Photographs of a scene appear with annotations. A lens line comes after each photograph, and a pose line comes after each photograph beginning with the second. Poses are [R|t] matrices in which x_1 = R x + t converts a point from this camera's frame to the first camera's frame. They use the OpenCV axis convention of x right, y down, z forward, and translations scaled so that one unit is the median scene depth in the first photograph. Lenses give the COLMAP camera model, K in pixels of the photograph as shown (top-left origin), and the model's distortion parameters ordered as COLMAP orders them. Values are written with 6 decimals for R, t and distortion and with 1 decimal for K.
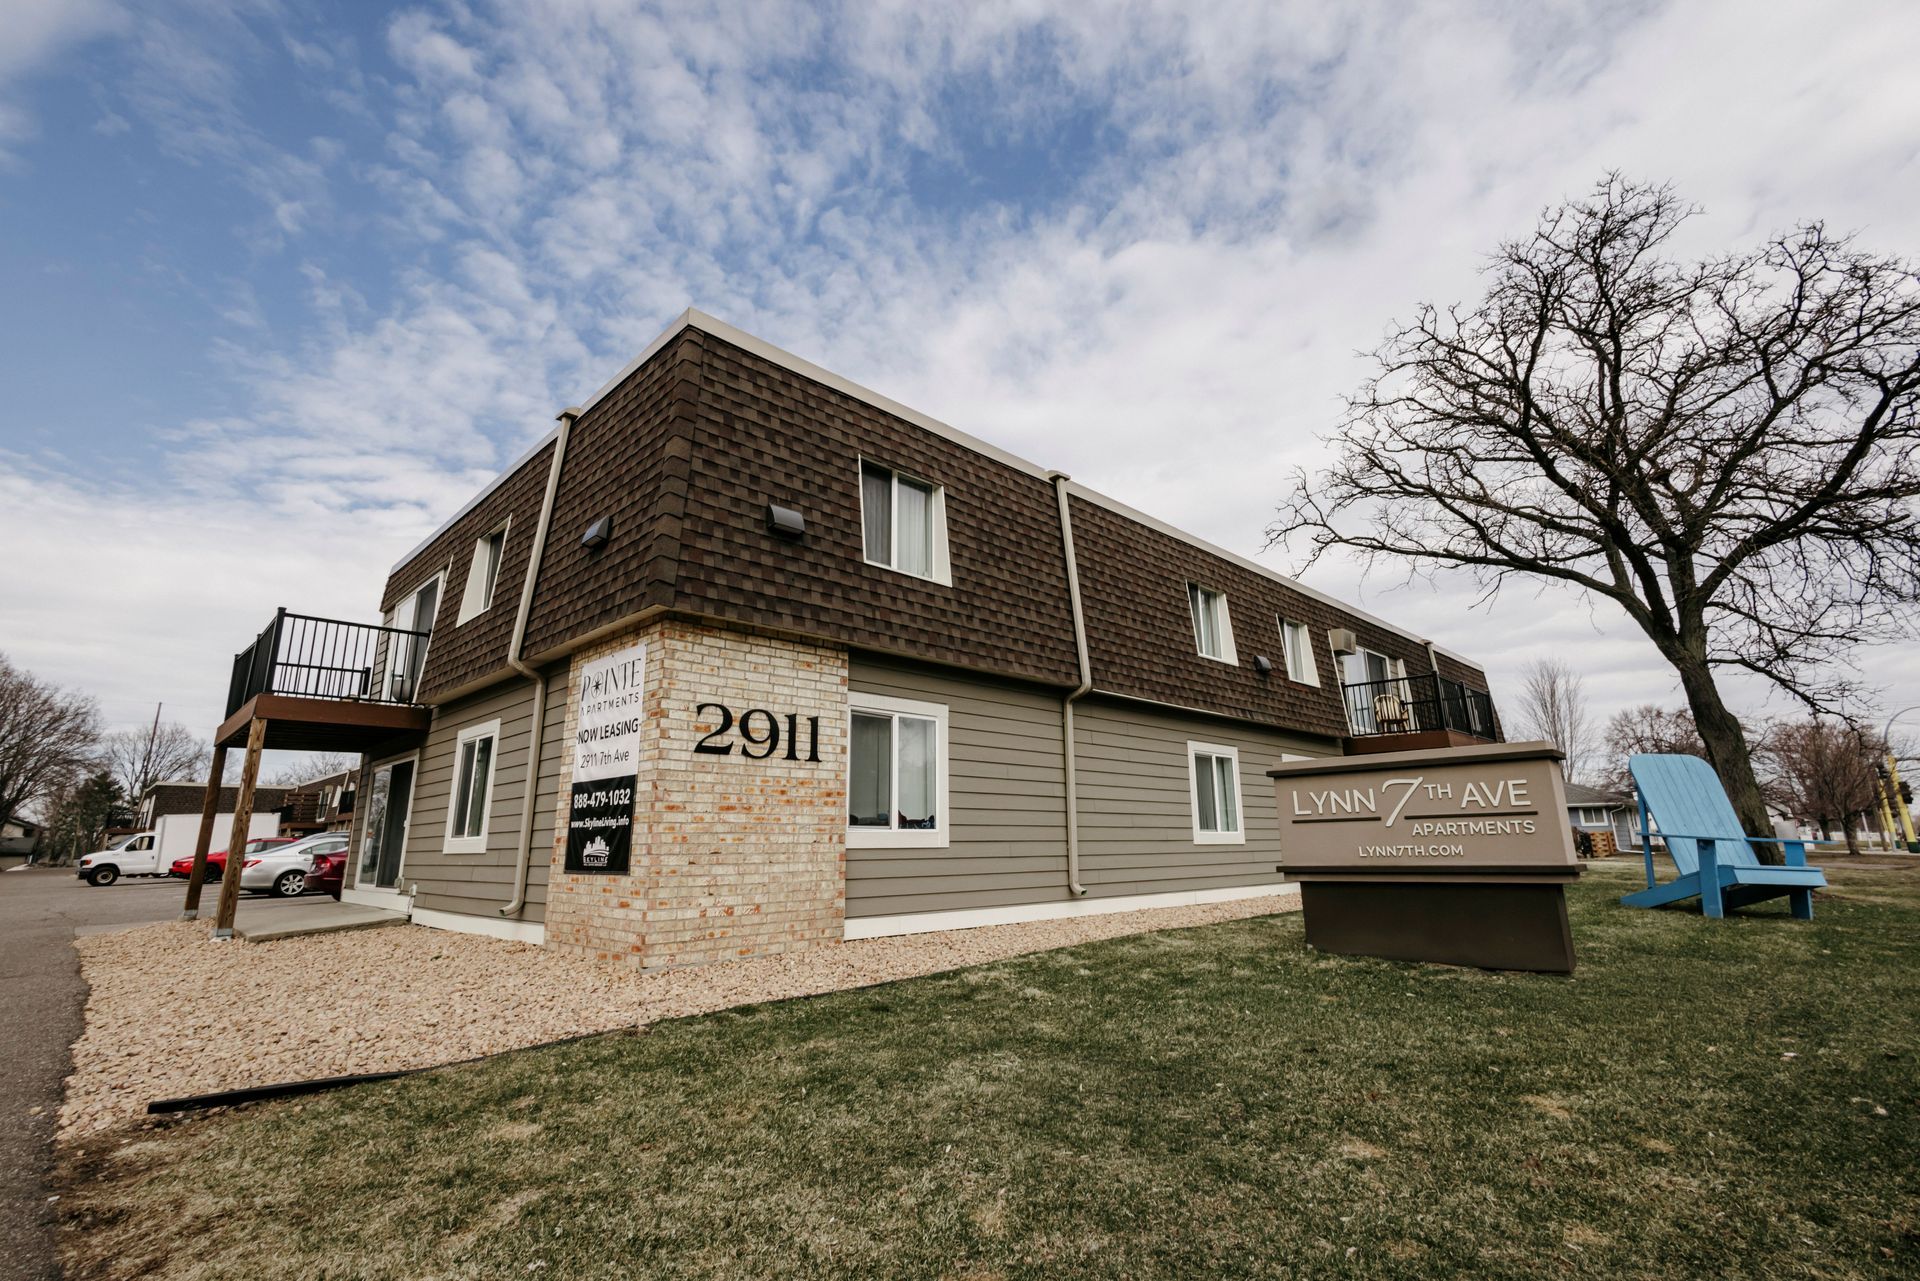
lens RADIAL K [[863.6, 0, 1006.3], [0, 863.6, 646.4], [0, 0, 1]] dist [0.001145, -0.000175]
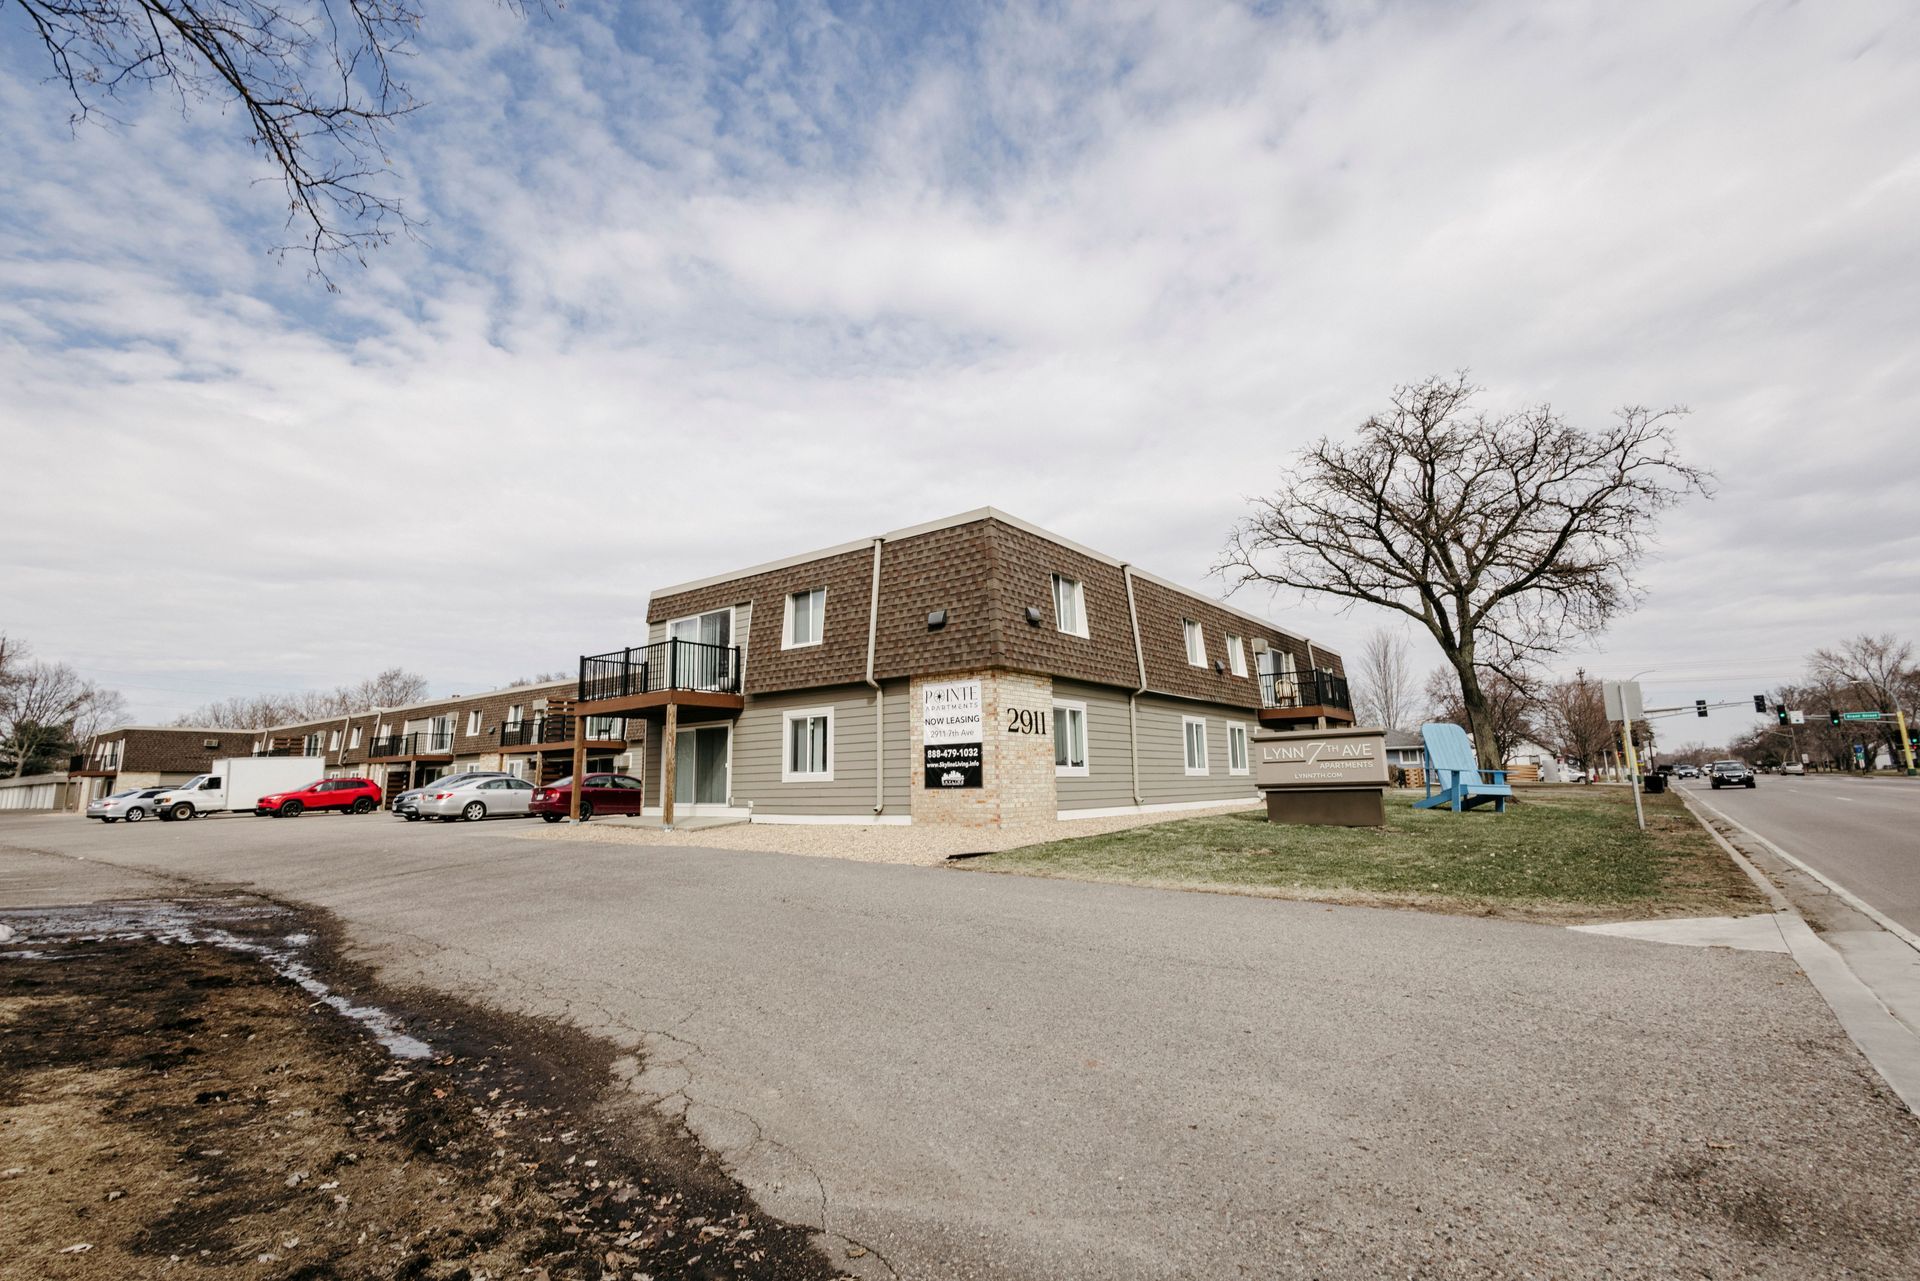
lens RADIAL K [[863.6, 0, 1006.3], [0, 863.6, 646.4], [0, 0, 1]] dist [0.001145, -0.000175]
pose [[0.988743, 0.016827, 0.148675, -0.445158], [-0.026874, 0.997469, 0.065824, -0.146916], [-0.147191, -0.069079, 0.986693, -0.702532]]
